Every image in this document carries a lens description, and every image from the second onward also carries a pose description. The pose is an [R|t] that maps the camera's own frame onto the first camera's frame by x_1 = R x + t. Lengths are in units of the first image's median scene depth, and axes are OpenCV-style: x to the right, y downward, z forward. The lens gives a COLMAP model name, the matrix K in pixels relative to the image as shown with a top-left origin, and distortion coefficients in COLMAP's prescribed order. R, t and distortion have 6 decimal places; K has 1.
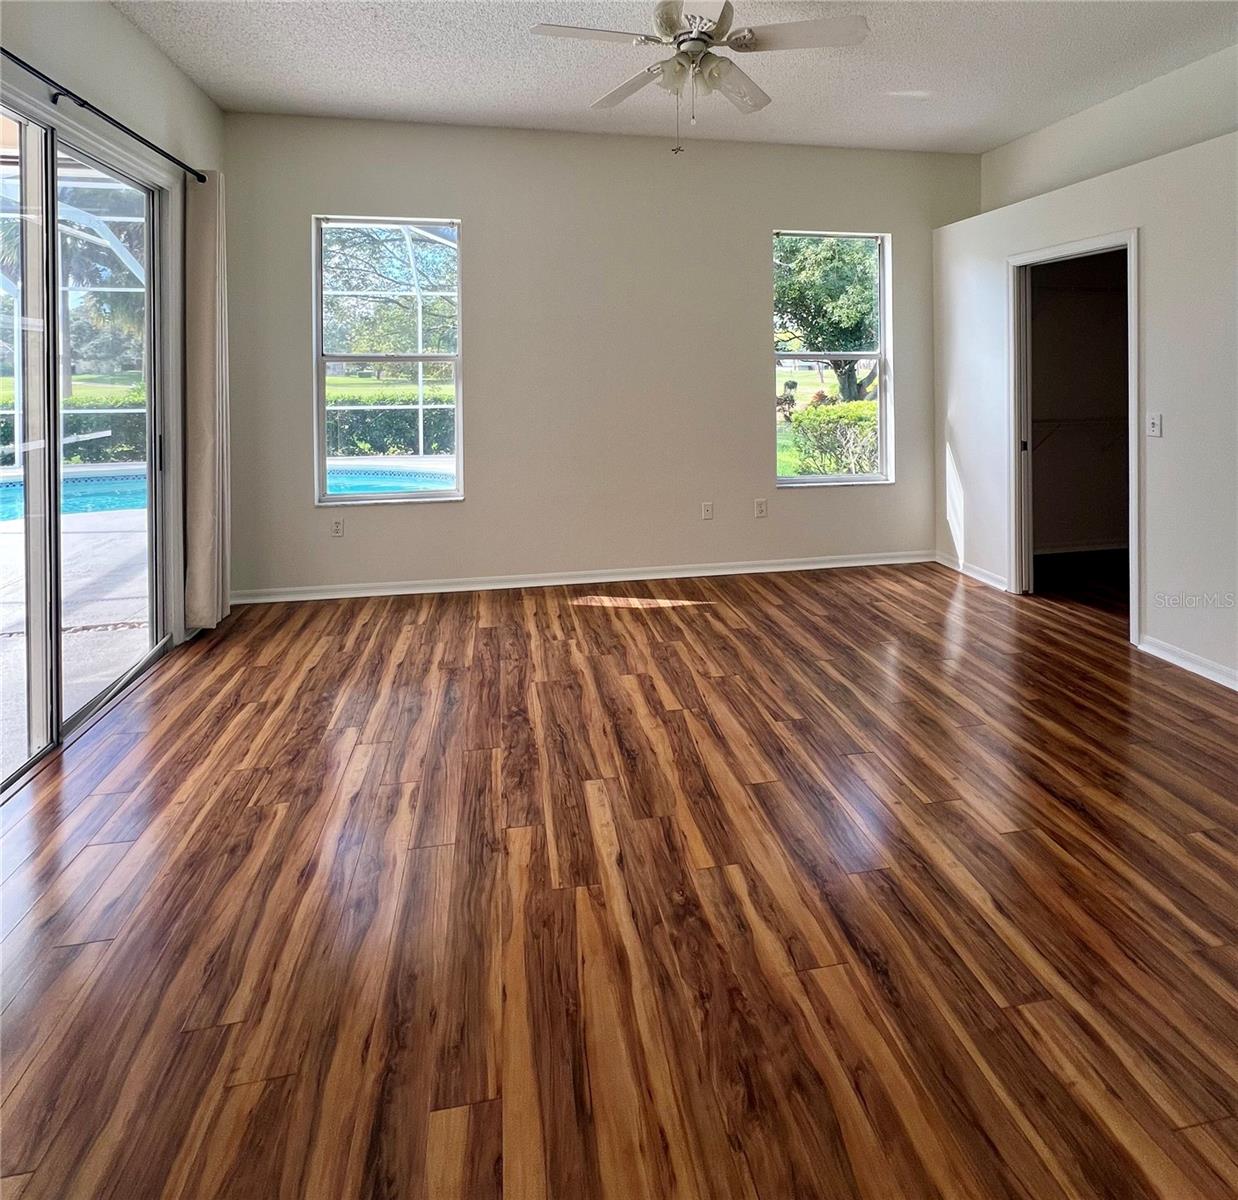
lens RADIAL K [[629.6, 0, 611.3], [0, 629.6, 594.7], [0, 0, 1]] dist [-0.001030, 0.000917]
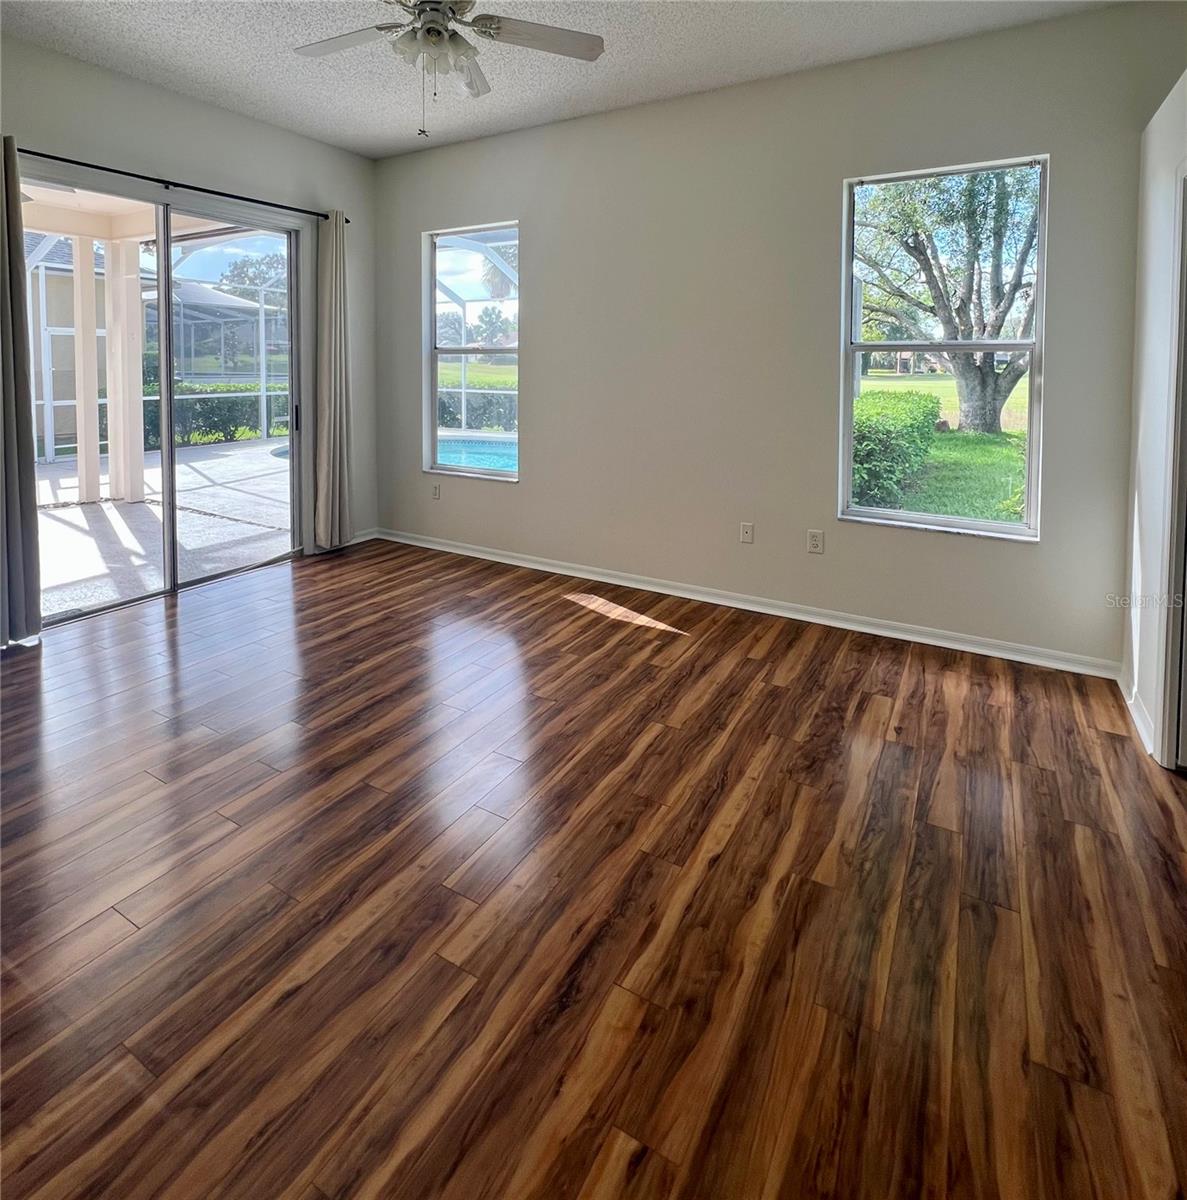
lens RADIAL K [[623.8, 0, 593.4], [0, 623.8, 605.3], [0, 0, 1]] dist [-0.000696, 0.001239]
pose [[0.759931, 0.243129, -0.602821, 0.936132], [-0.226914, 0.968295, 0.104477, -0.142203], [0.609109, 0.057393, 0.791007, 0.390230]]
